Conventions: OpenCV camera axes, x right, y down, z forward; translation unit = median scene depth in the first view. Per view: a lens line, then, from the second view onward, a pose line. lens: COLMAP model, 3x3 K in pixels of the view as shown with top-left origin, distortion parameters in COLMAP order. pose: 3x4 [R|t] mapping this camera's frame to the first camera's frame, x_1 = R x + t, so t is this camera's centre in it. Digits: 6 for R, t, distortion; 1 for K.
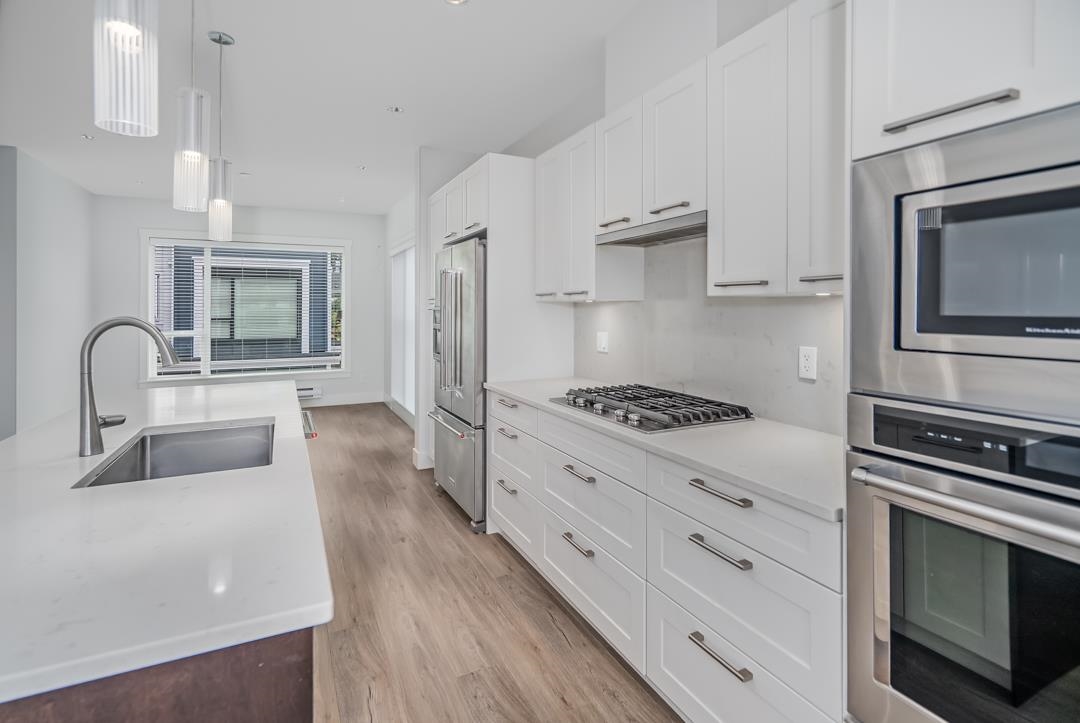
lens RADIAL K [[525.0, 0, 533.7], [0, 525.0, 301.1], [0, 0, 1]] dist [0.003470, 0.001556]
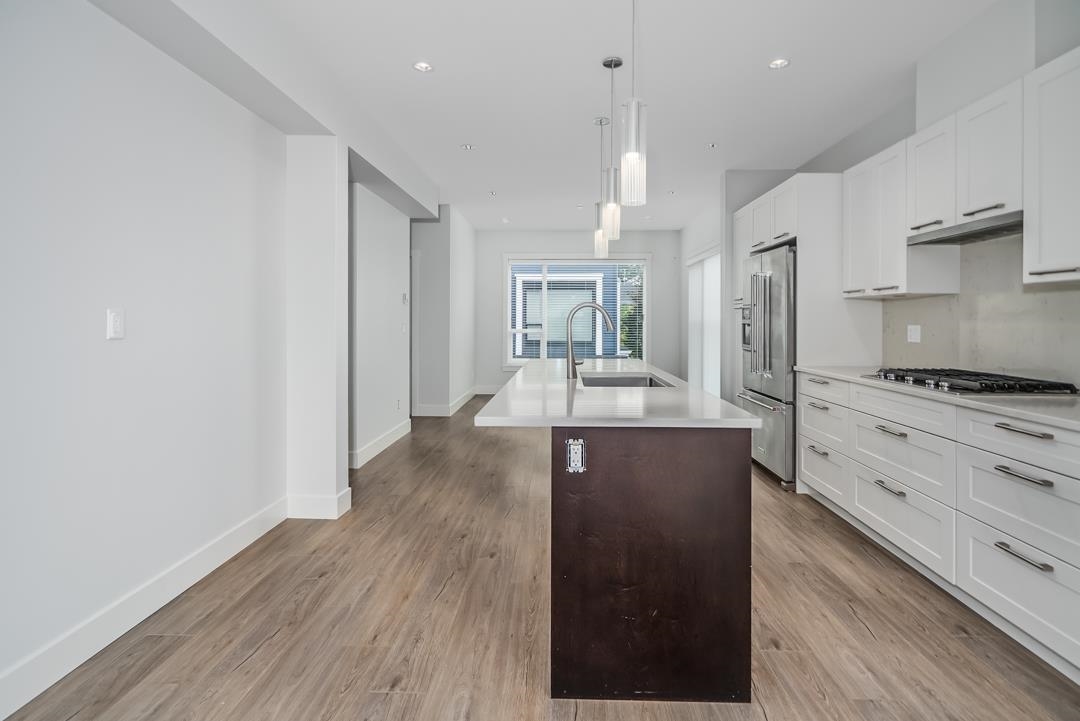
lens RADIAL K [[525.0, 0, 547.4], [0, 525.0, 313.4], [0, 0, 1]] dist [0.003470, 0.001556]
pose [[0.887085, 0.000113, -0.461606, -0.050572], [0.000802, 0.999998, 0.001786, 0.040871], [0.461605, -0.001954, 0.887083, -0.401329]]
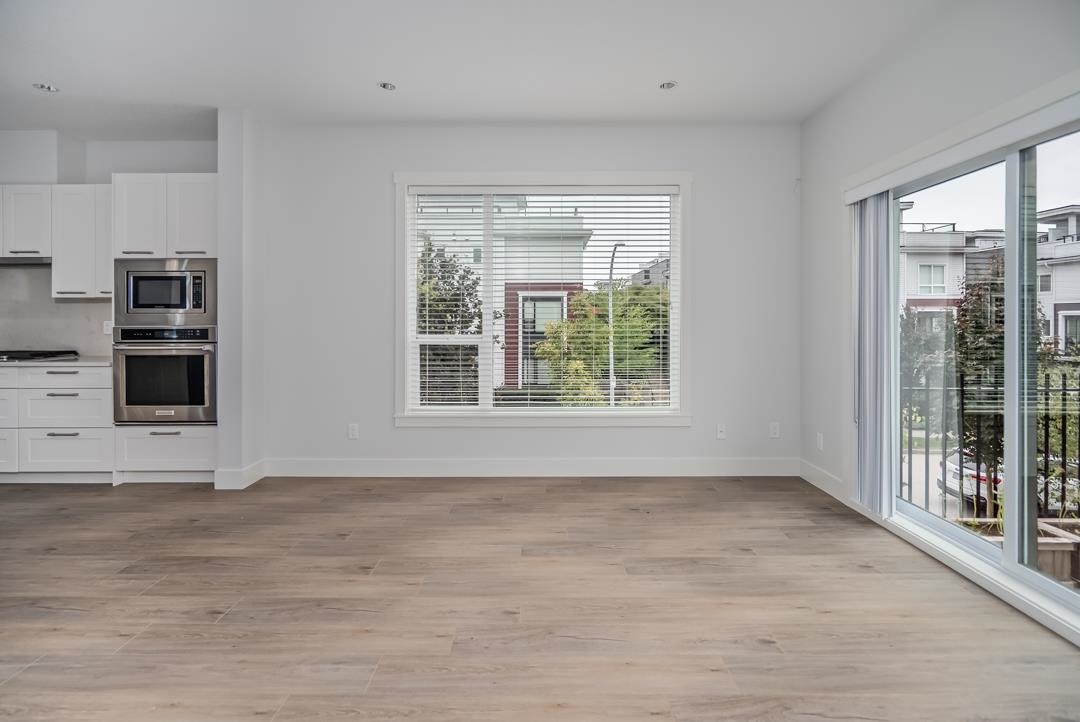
lens RADIAL K [[525.0, 0, 542.9], [0, 525.0, 328.9], [0, 0, 1]] dist [0.003470, 0.001556]
pose [[0.436745, -0.005616, 0.899568, -0.550678], [-0.012546, 0.999845, 0.012333, 0.049858], [-0.899498, -0.016672, 0.436607, -1.313076]]
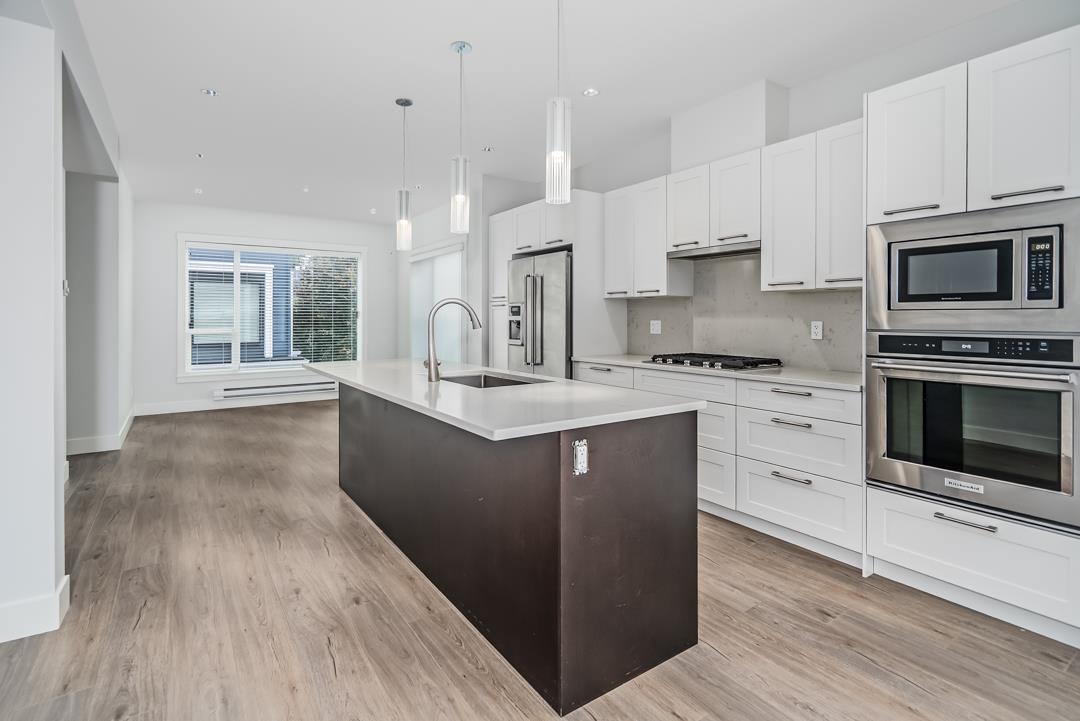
lens RADIAL K [[525.0, 0, 536.7], [0, 525.0, 312.9], [0, 0, 1]] dist [0.003470, 0.001556]
pose [[0.989074, 0.004731, 0.147347, -0.478023], [-0.005545, 0.999972, 0.005114, 0.041894], [-0.147319, -0.005875, 0.989072, -0.425741]]
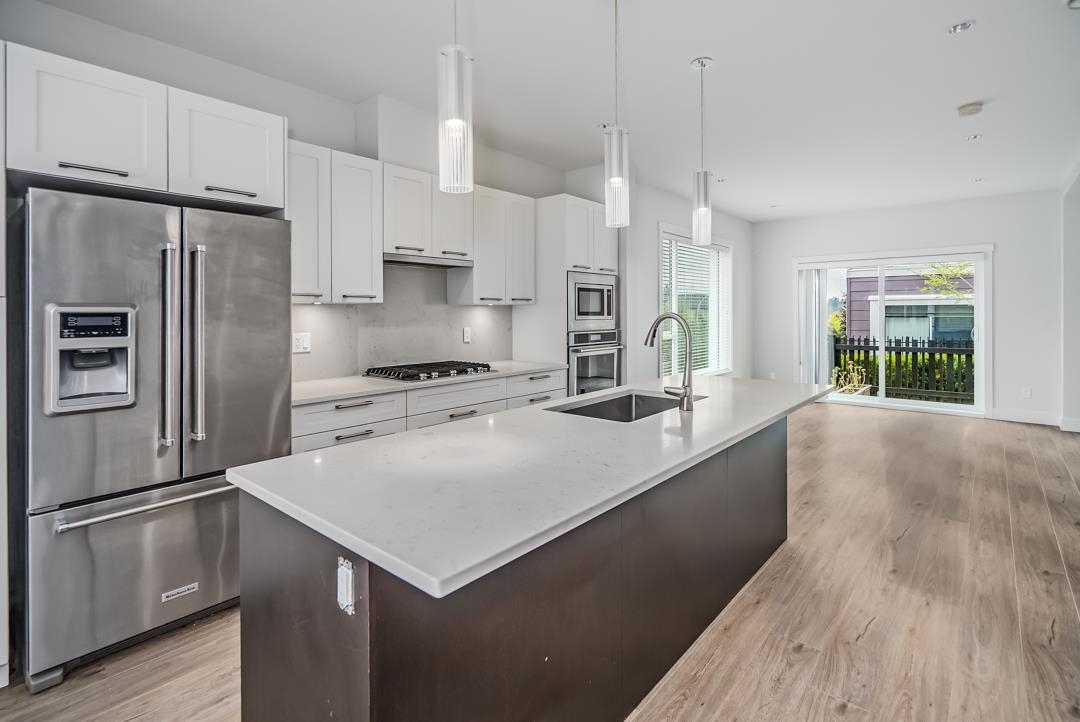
lens RADIAL K [[525.0, 0, 546.3], [0, 525.0, 311.3], [0, 0, 1]] dist [0.003470, 0.001556]
pose [[-0.405927, 0.006814, 0.913880, -1.232967], [-0.007774, 0.999910, -0.010909, 0.028992], [-0.913872, -0.011533, -0.405838, 1.189146]]
